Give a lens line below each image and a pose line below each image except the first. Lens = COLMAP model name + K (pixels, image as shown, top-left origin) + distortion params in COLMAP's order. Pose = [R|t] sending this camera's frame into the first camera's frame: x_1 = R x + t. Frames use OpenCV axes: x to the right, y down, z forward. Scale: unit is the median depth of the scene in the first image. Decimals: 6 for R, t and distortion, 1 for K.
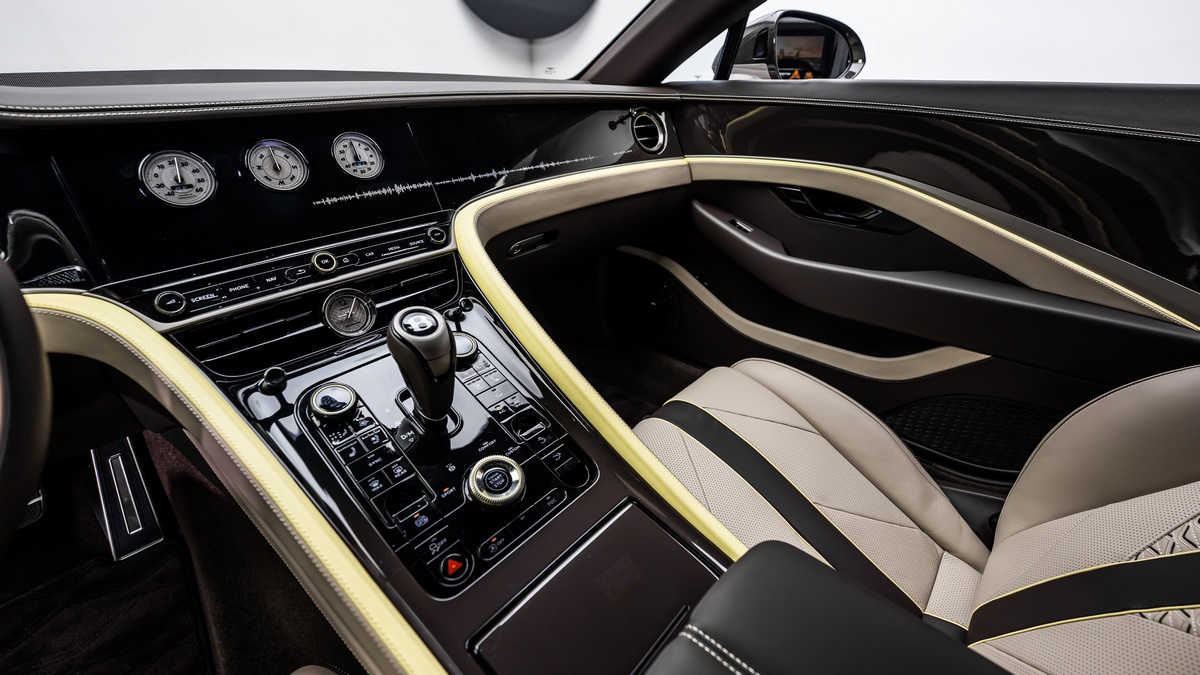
lens RADIAL K [[483.0, 0, 600.0], [0, 483.0, 337.5], [0, 0, 1]] dist [-0.029329, 0.000145]
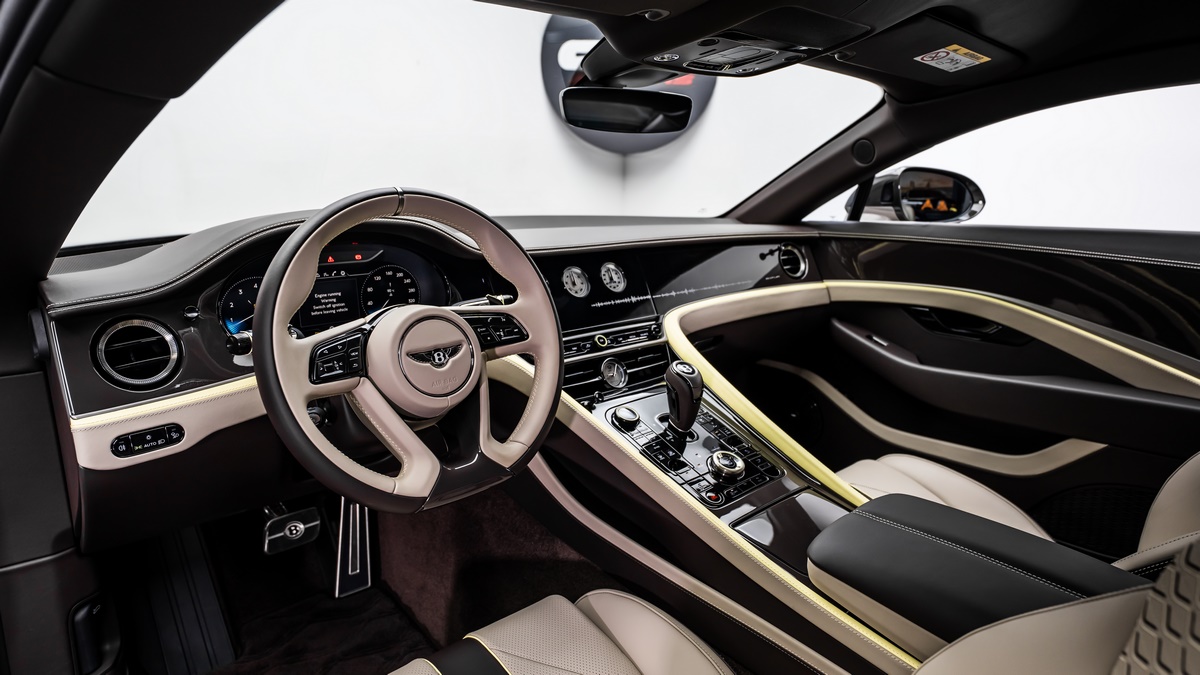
lens RADIAL K [[698.4, 0, 600.0], [0, 698.4, 337.5], [0, 0, 1]] dist [0.005628, 0.001164]
pose [[0.993641, 0.023236, -0.110171, -0.237930], [-0.052318, 0.961711, -0.269025, 0.329151], [0.099702, 0.273078, 0.956811, -0.880139]]
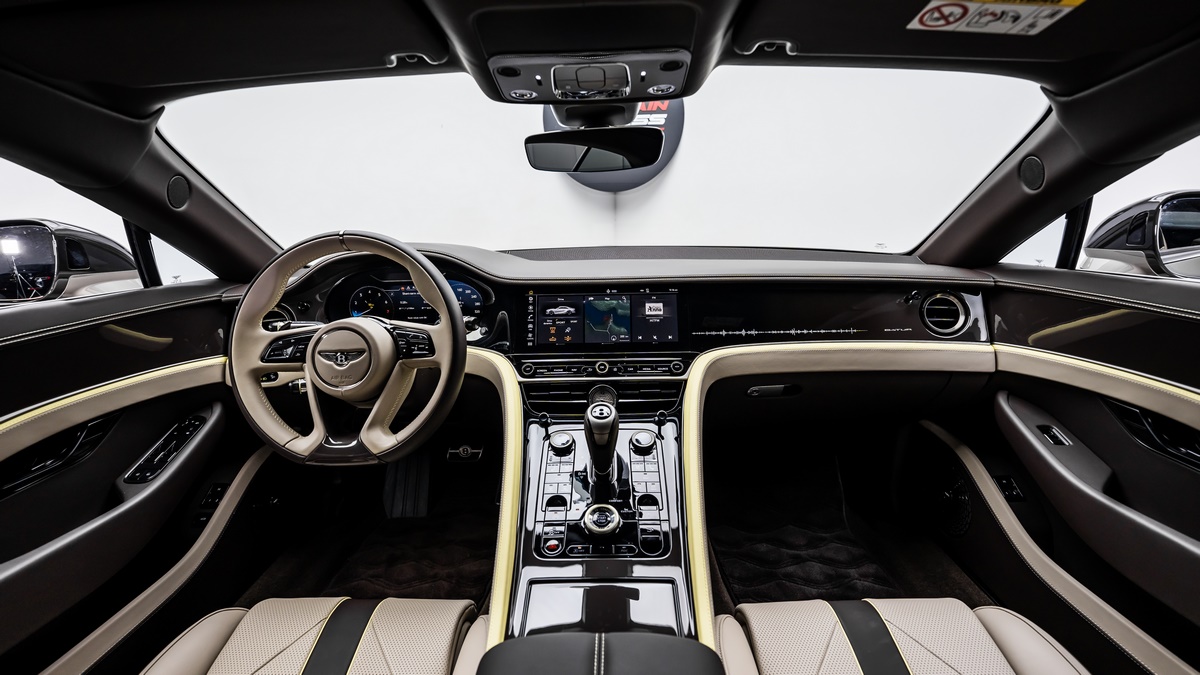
lens RADIAL K [[501.1, 0, 599.2], [0, 501.1, 351.0], [0, 0, 1]] dist [-0.029444, -0.000295]
pose [[0.651050, 0.185929, -0.735911, 0.529129], [-0.343134, 0.936904, -0.066856, -0.065539], [0.677047, 0.296043, 0.673770, -0.169369]]
